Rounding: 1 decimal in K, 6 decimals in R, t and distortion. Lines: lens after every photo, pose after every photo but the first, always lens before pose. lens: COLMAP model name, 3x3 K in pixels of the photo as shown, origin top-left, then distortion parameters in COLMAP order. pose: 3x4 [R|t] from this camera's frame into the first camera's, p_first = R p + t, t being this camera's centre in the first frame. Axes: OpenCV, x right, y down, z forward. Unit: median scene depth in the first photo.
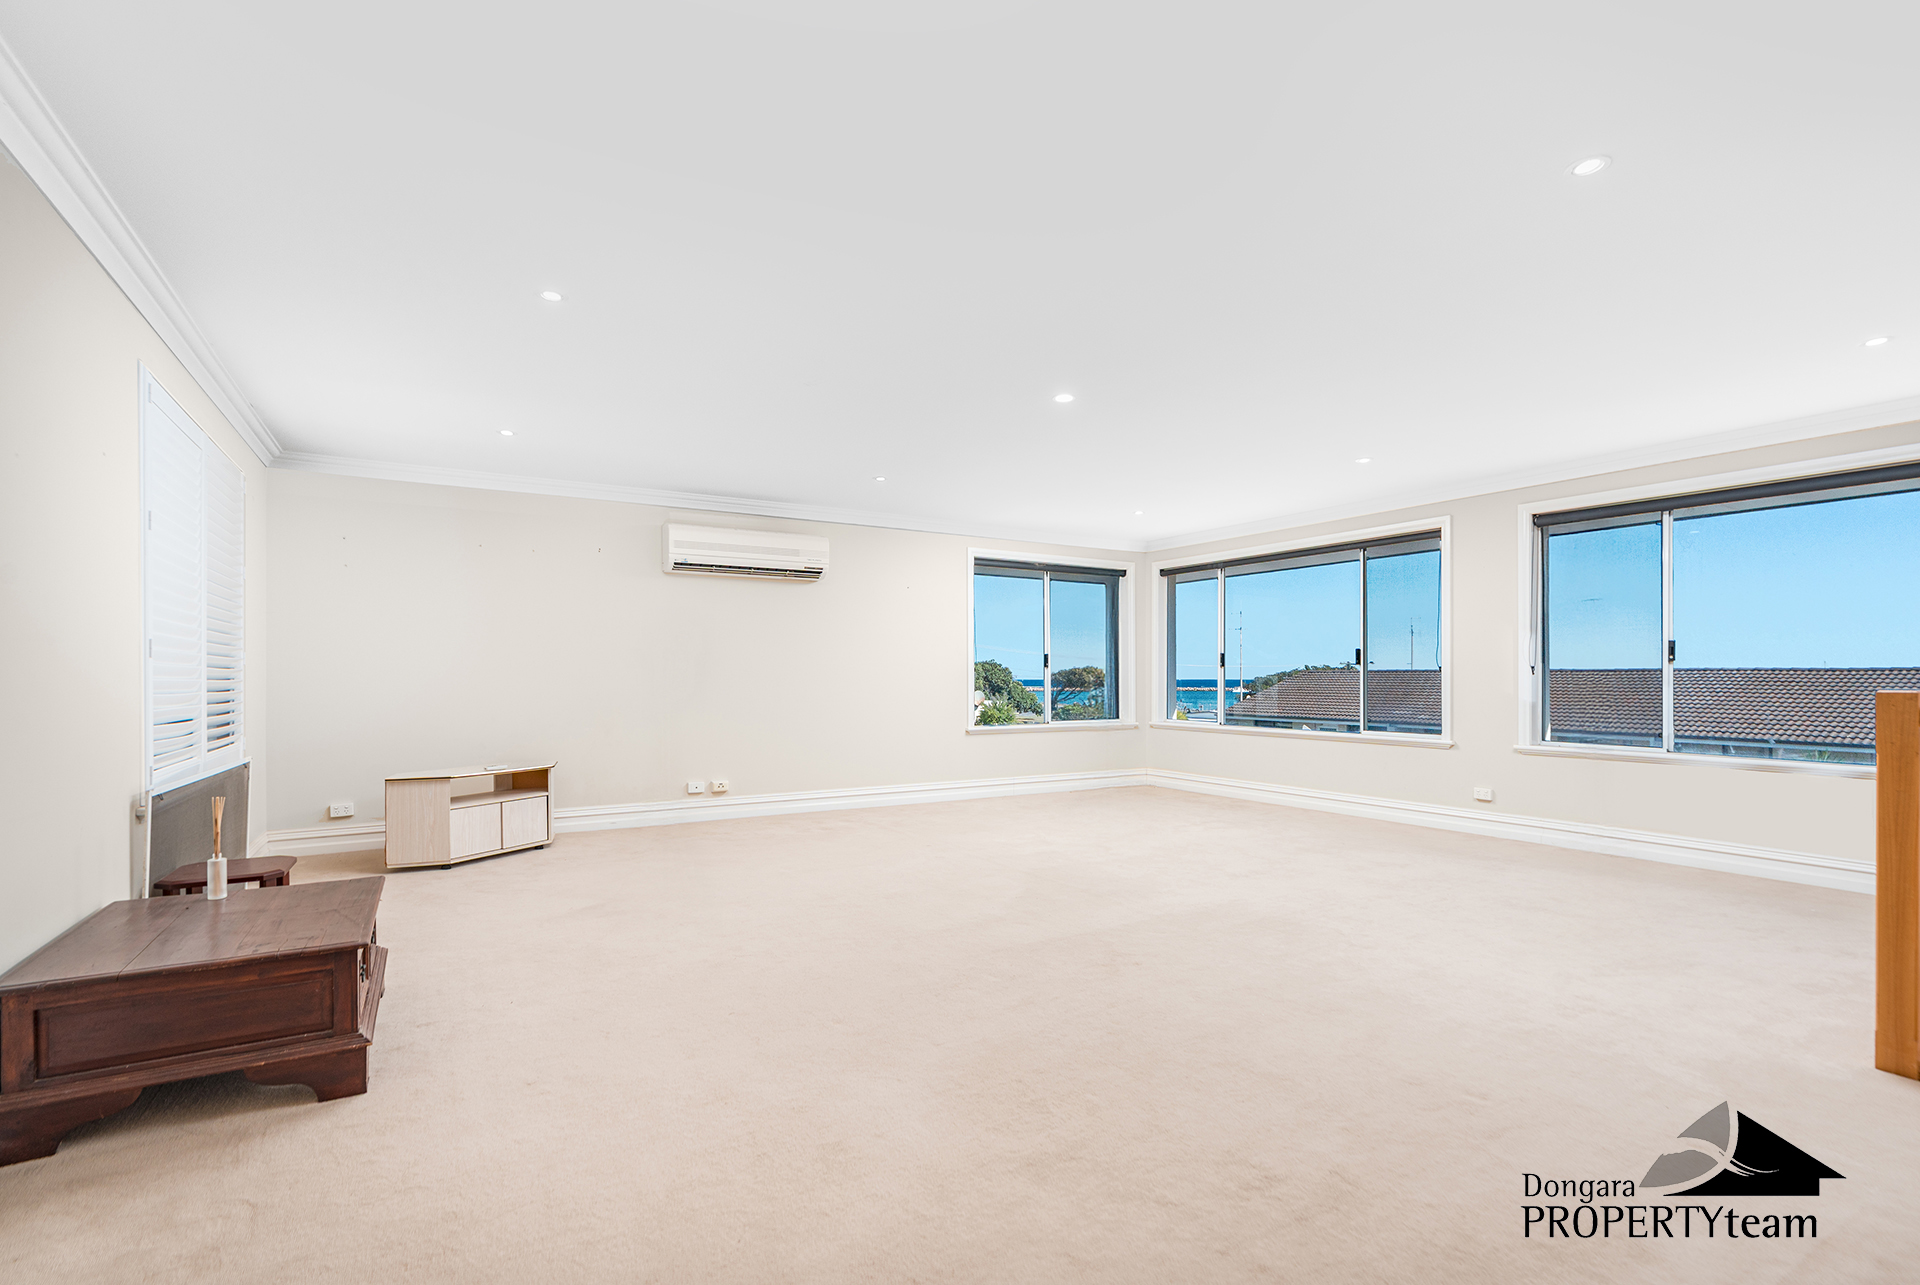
lens RADIAL K [[880.1, 0, 965.5], [0, 880.1, 678.9], [0, 0, 1]] dist [0.000366, 0.000142]
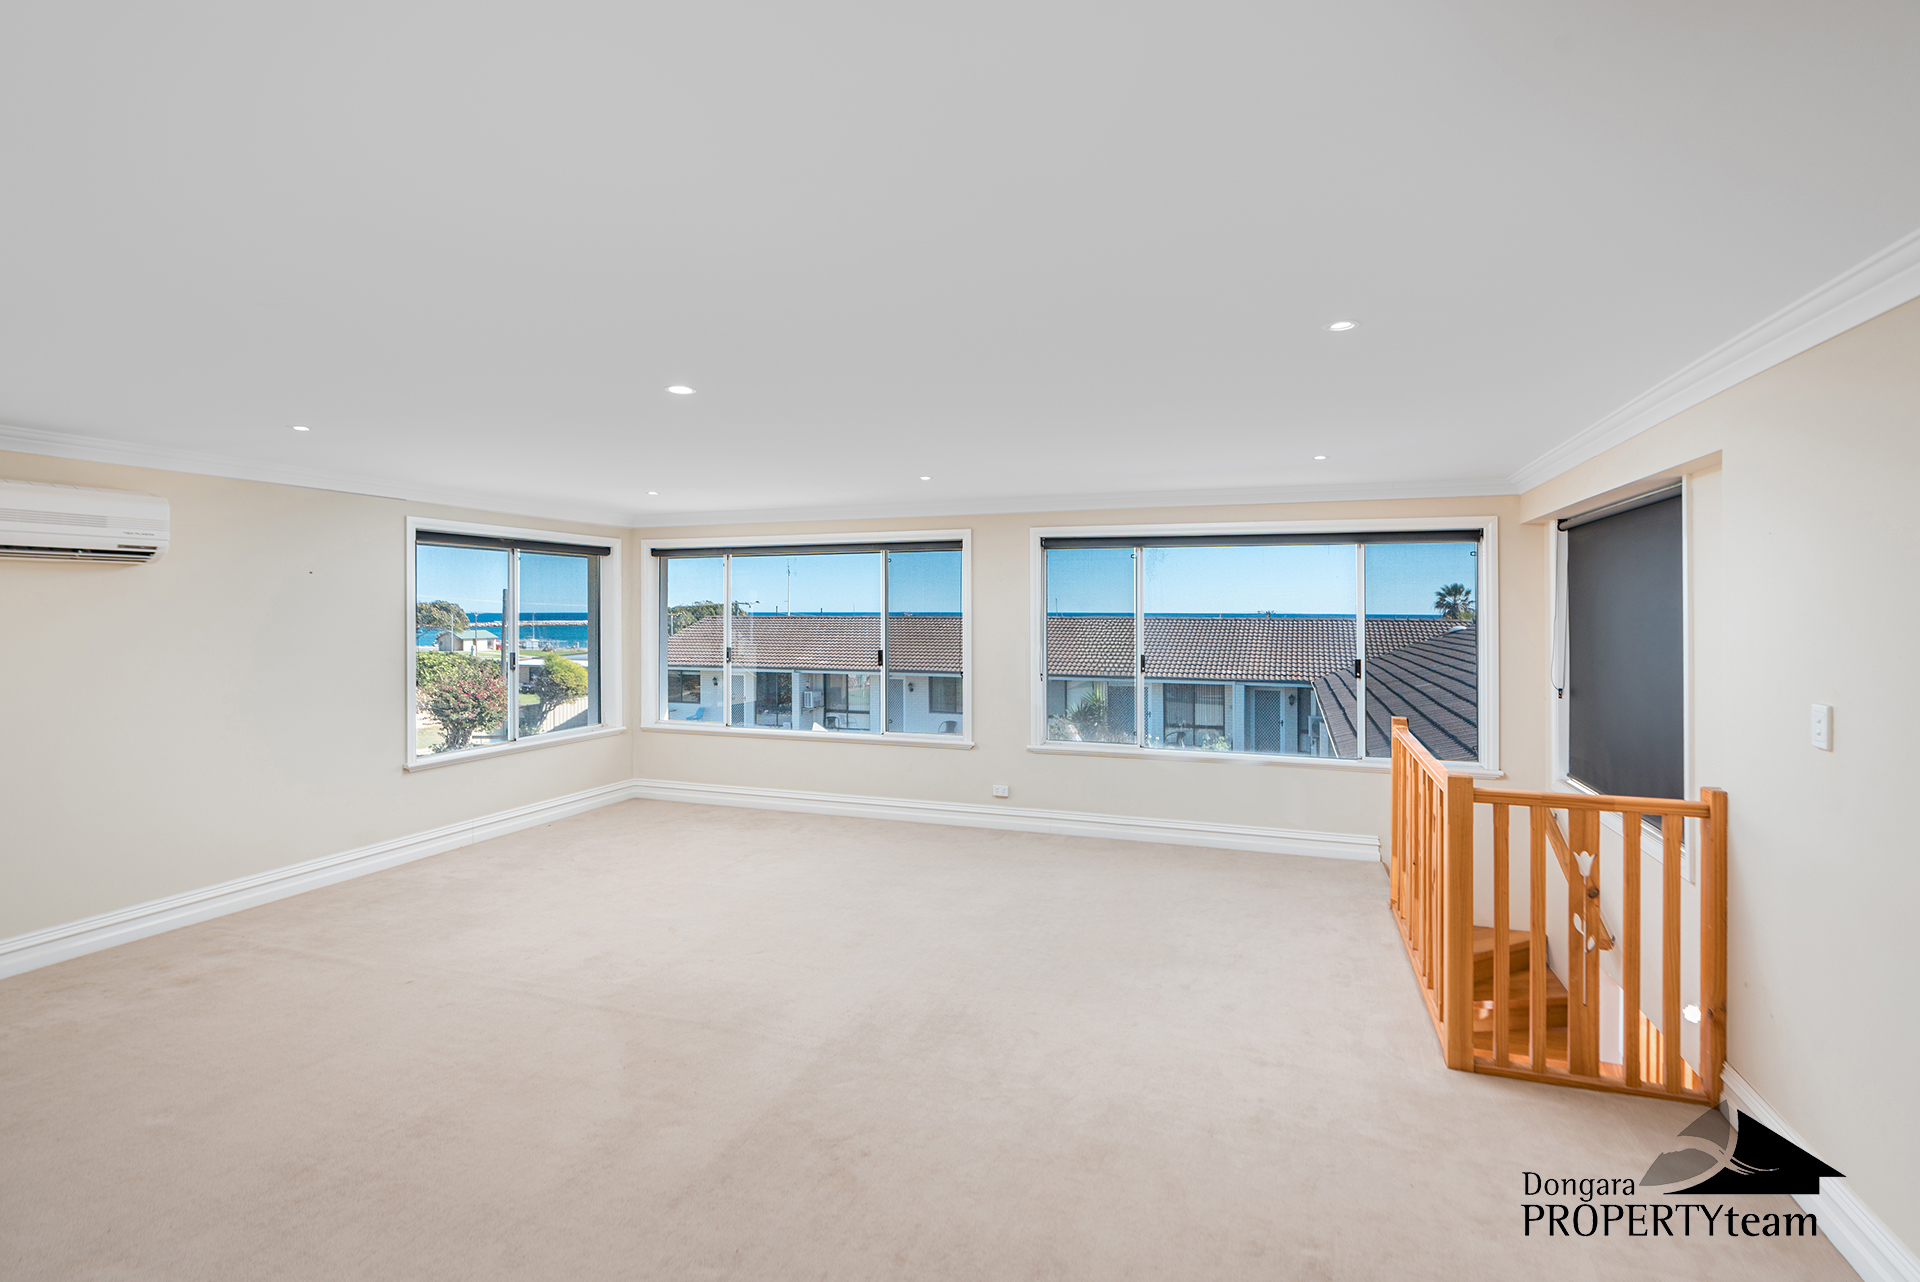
lens RADIAL K [[890.5, 0, 962.8], [0, 890.5, 611.5], [0, 0, 1]] dist [0.000999, 0.000009]
pose [[0.777894, -0.005229, 0.628374, -0.113934], [0.003015, 0.999985, 0.004589, -0.080716], [-0.628389, -0.001675, 0.777898, 0.153514]]
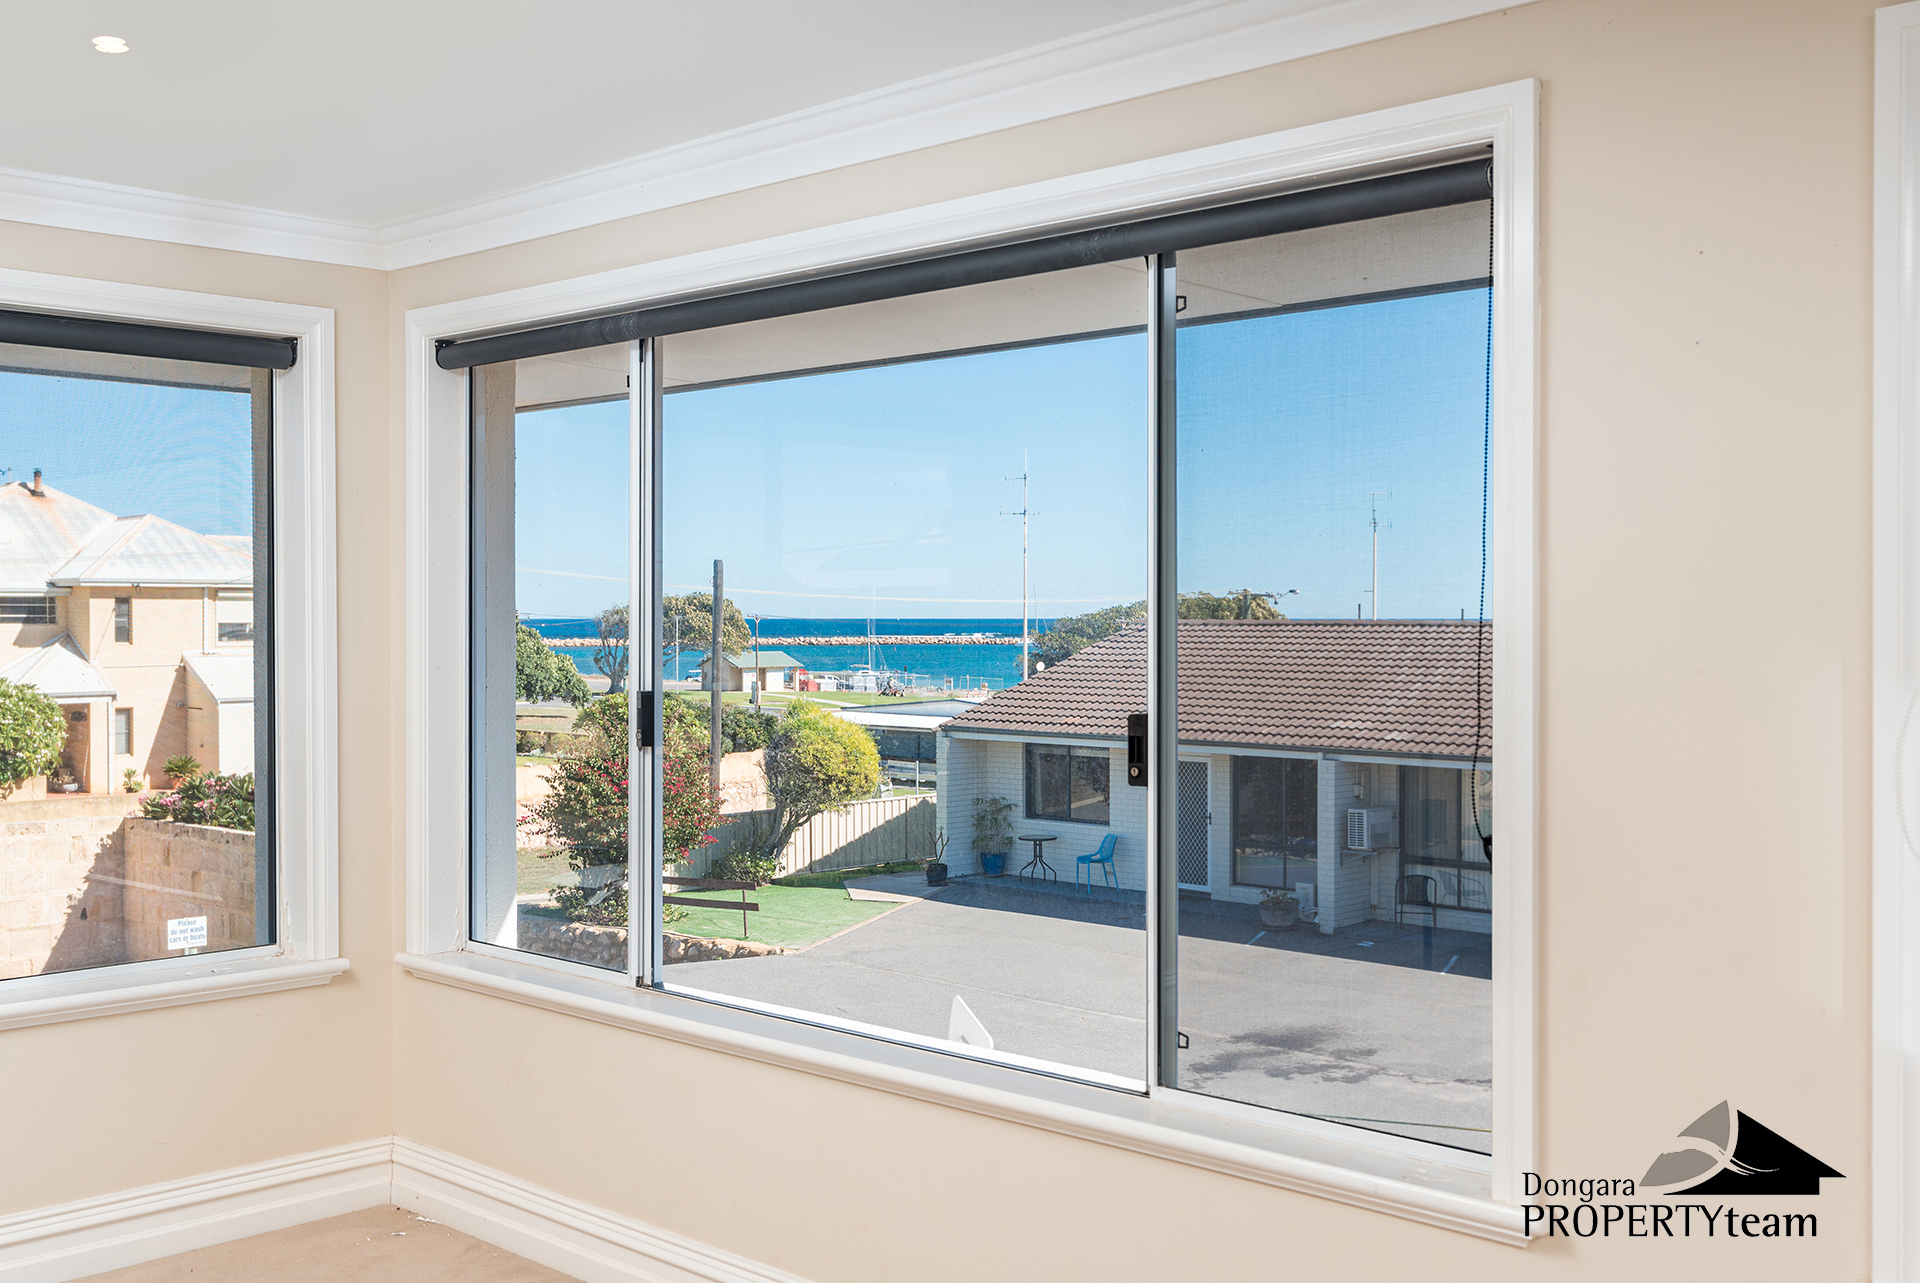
lens RADIAL K [[1939.3, 0, 960.0], [0, 1939.3, 641.5], [0, 0, 1]] dist [-0.004570, -0.005737]
pose [[0.966467, -0.006456, 0.256709, 0.275970], [0.002598, 0.999879, 0.015365, -0.058700], [-0.256777, -0.014182, 0.966367, 0.537927]]
